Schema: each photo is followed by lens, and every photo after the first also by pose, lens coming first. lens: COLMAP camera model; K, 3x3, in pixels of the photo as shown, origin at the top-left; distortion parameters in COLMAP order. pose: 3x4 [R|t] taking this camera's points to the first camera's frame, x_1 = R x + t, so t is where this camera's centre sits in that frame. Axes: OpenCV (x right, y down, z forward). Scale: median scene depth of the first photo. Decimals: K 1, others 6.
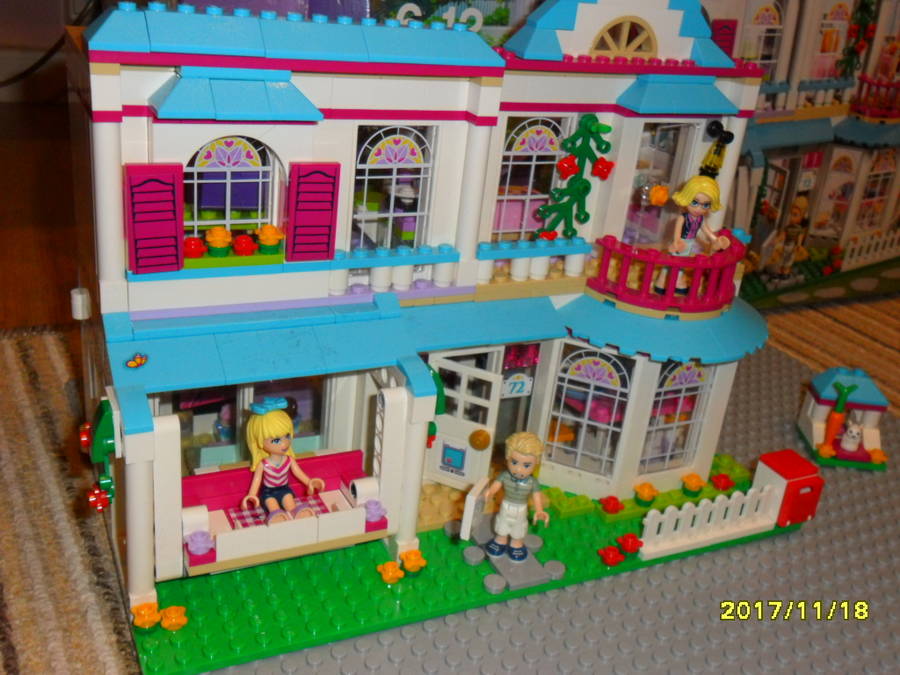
lens RADIAL K [[937.6, 0, 450.0], [0, 937.6, 337.5], [0, 0, 1]] dist [-0.000259, 0.010019]
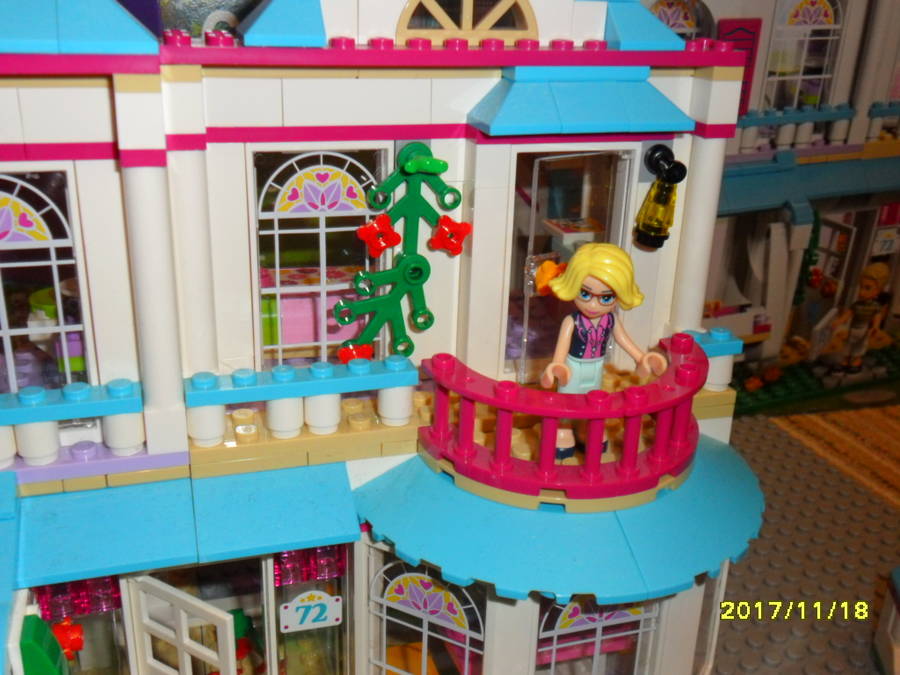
lens RADIAL K [[881.0, 0, 428.9], [0, 881.0, 349.0], [0, 0, 1]] dist [-0.002050, 0.243673]
pose [[0.988995, -0.018009, -0.146851, 0.227940], [0.009500, 0.998246, -0.058438, -0.078132], [0.147646, 0.056400, 0.987431, 0.461862]]
